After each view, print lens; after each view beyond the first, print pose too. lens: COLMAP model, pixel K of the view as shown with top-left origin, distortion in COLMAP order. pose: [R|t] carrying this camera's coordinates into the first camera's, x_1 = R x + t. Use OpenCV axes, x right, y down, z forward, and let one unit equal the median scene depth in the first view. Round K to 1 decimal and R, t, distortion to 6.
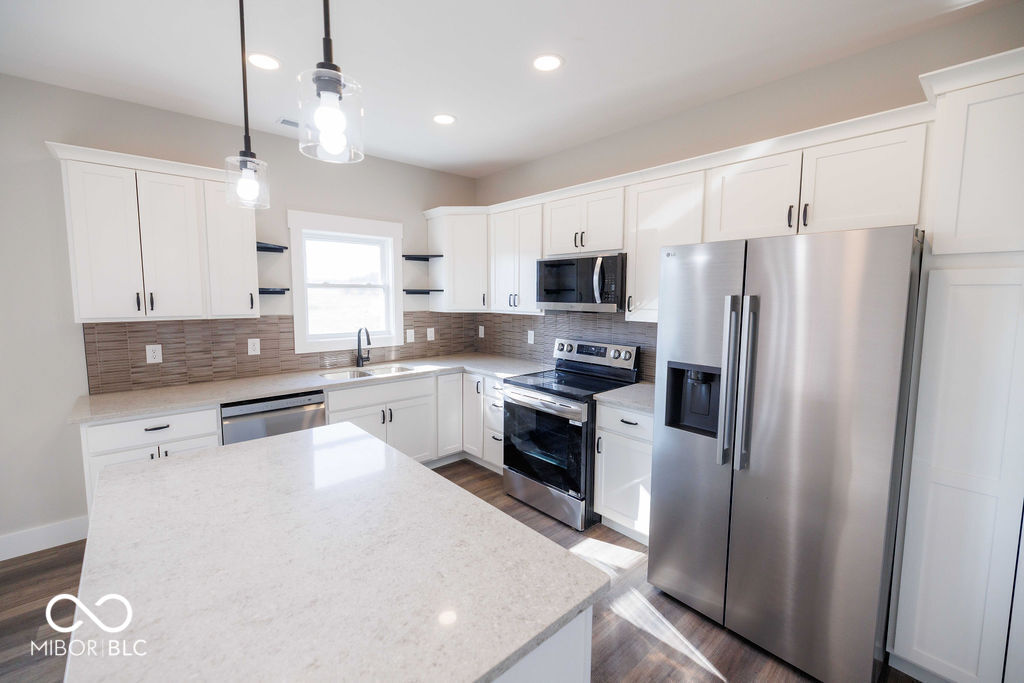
lens RADIAL K [[427.7, 0, 510.1], [0, 427.7, 339.2], [0, 0, 1]] dist [0.000652, 0.000556]
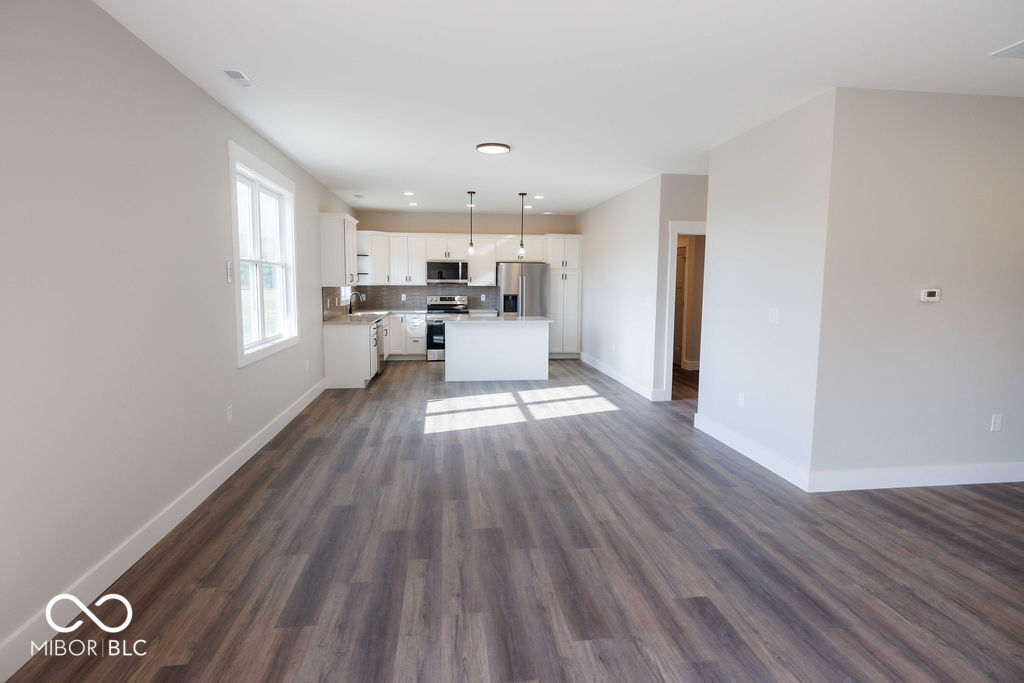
lens RADIAL K [[537.1, 0, 513.7], [0, 537.1, 337.5], [0, 0, 1]] dist [0.000238, 0.000859]
pose [[0.570107, -0.088914, 0.816745, -2.116657], [0.082765, 0.995285, 0.050578, 0.121074], [-0.817391, 0.038763, 0.574778, -1.068295]]
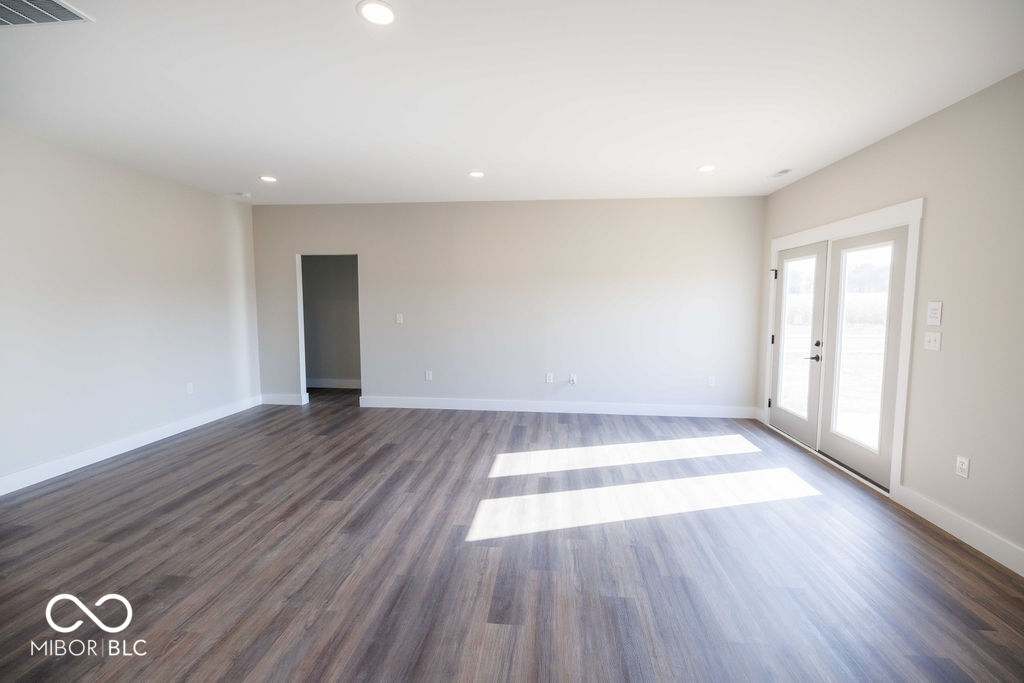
lens RADIAL K [[427.7, 0, 512.6], [0, 427.7, 335.9], [0, 0, 1]] dist [0.000652, 0.000556]
pose [[-0.742009, 0.049317, -0.668573, -1.013554], [-0.077001, 0.984420, 0.158074, 0.060558], [0.665953, 0.168773, -0.726651, -0.449725]]
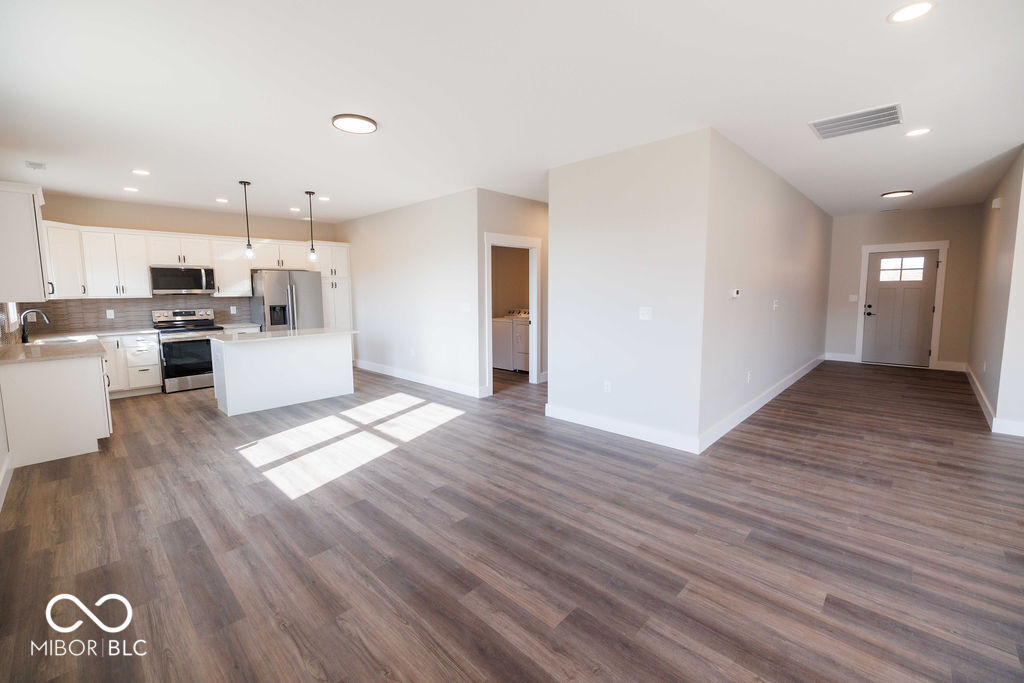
lens RADIAL K [[427.7, 0, 514.1], [0, 427.7, 336.8], [0, 0, 1]] dist [0.000652, 0.000556]
pose [[-0.070240, -0.114933, 0.990887, -1.901040], [0.112401, 0.986102, 0.122346, 0.061263], [-0.991177, 0.119971, -0.056345, -0.402165]]
